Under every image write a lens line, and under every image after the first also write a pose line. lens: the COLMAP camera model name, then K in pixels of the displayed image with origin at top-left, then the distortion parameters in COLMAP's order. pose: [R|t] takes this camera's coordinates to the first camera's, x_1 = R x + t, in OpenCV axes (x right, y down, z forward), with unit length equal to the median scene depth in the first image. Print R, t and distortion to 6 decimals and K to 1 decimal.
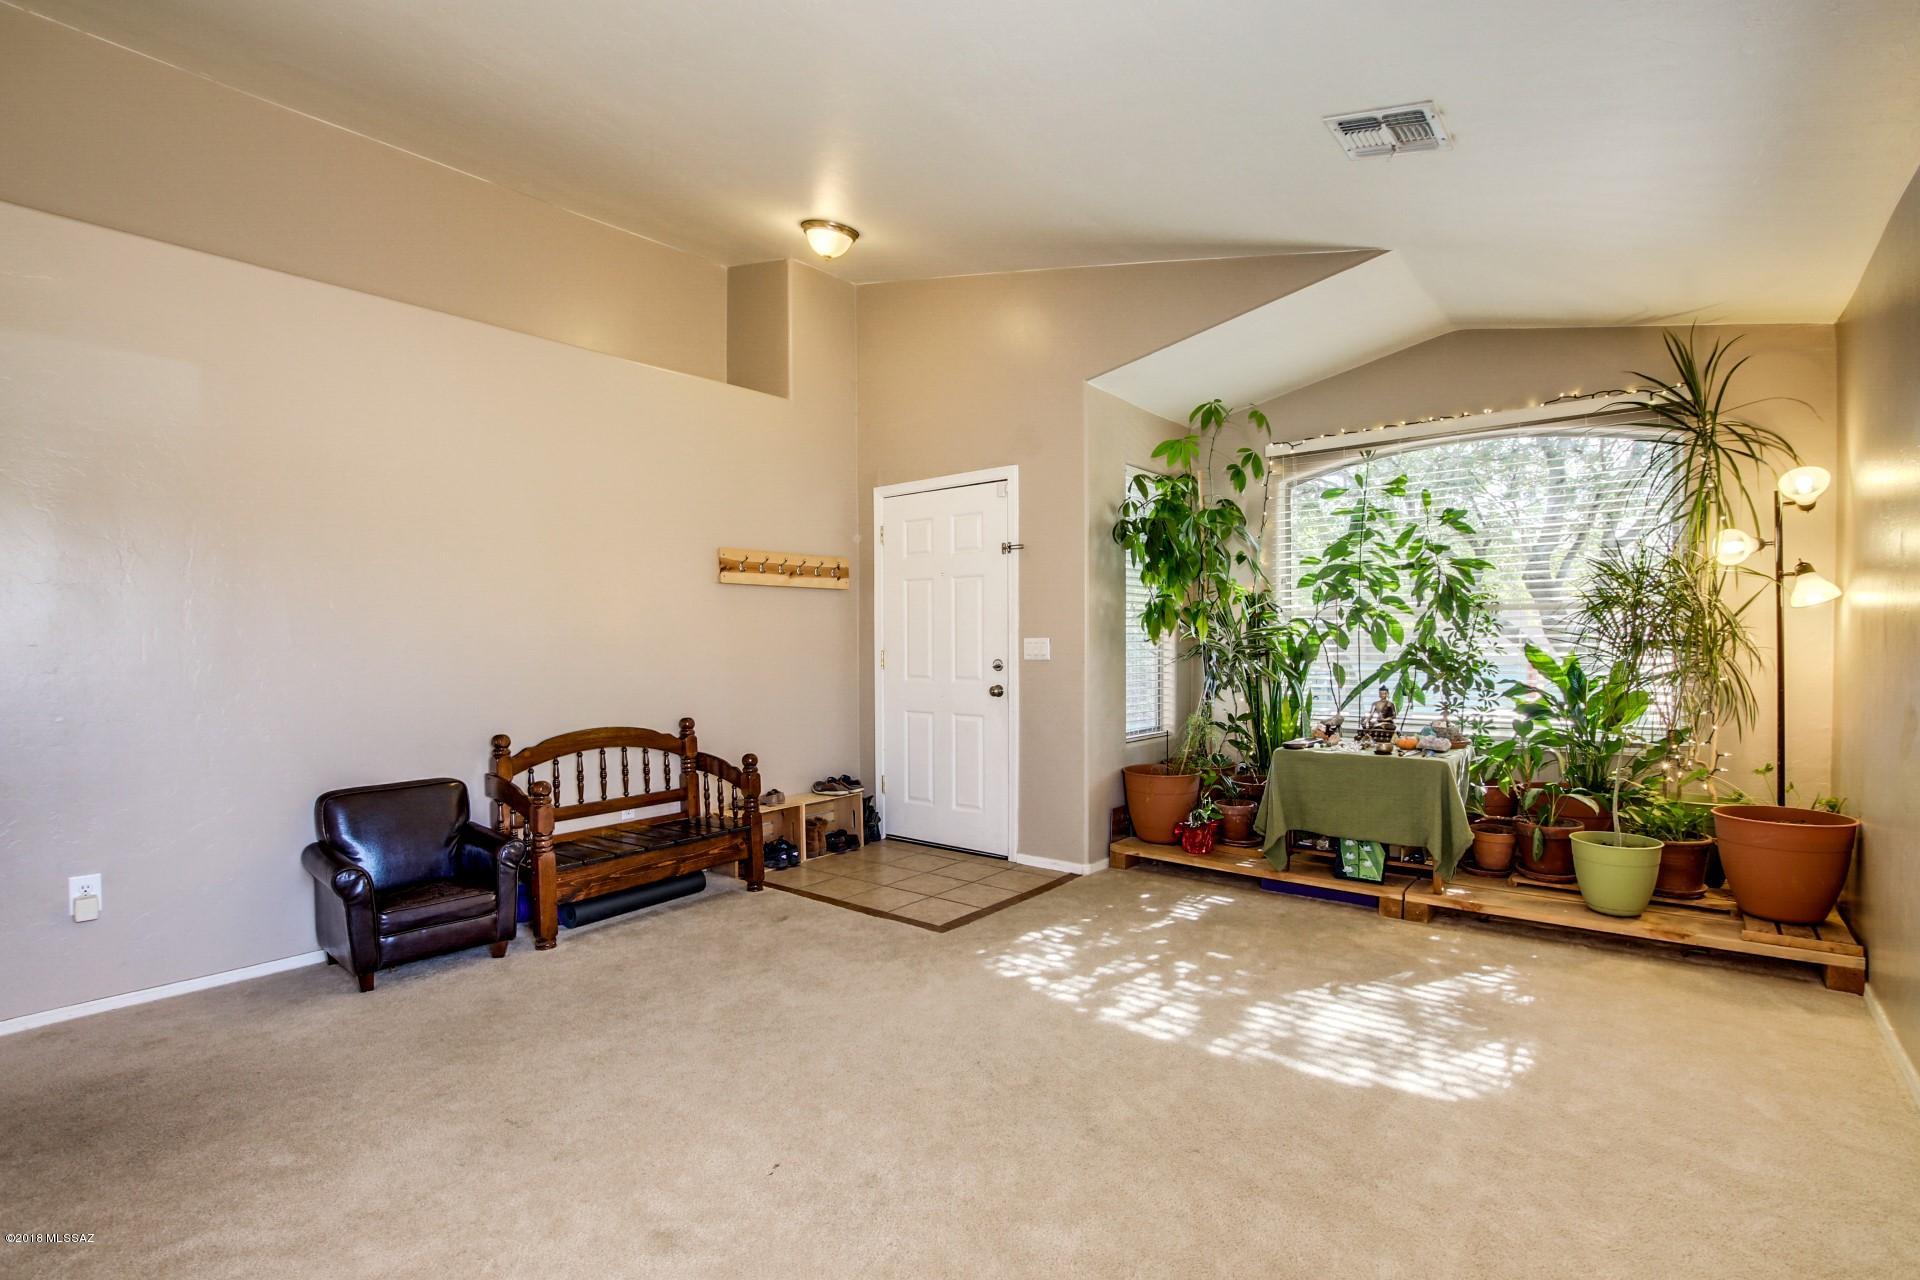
lens RADIAL K [[900.2, 0, 970.2], [0, 900.2, 670.0], [0, 0, 1]] dist [-0.025642, 0.000304]
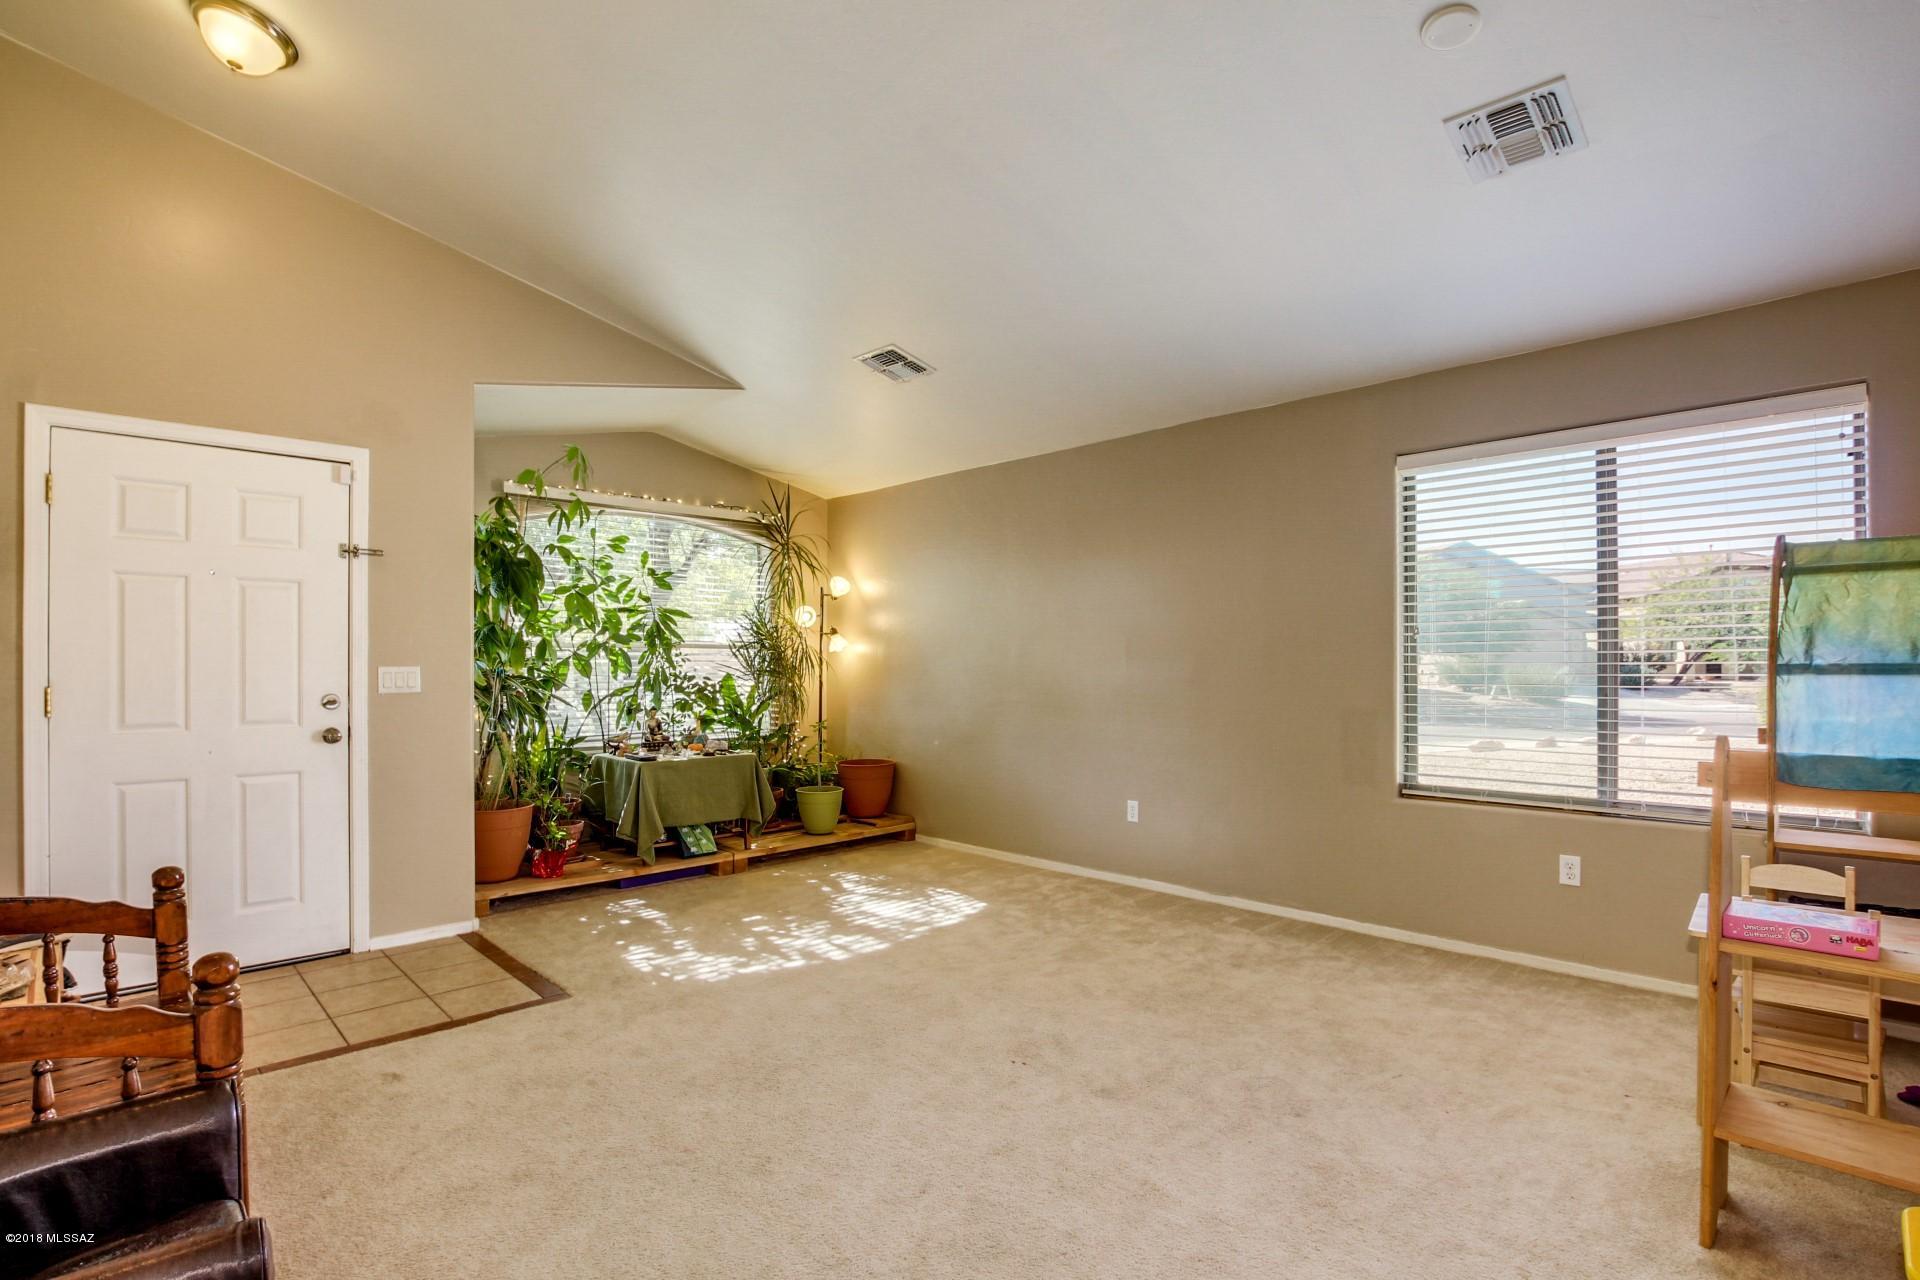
lens RADIAL K [[900.2, 0, 970.2], [0, 900.2, 670.0], [0, 0, 1]] dist [-0.025642, 0.000304]
pose [[0.102854, 0.001123, 0.994696, -0.846907], [0.029956, 0.999542, -0.004226, -0.016417], [-0.994245, 0.030232, 0.102773, 0.490887]]
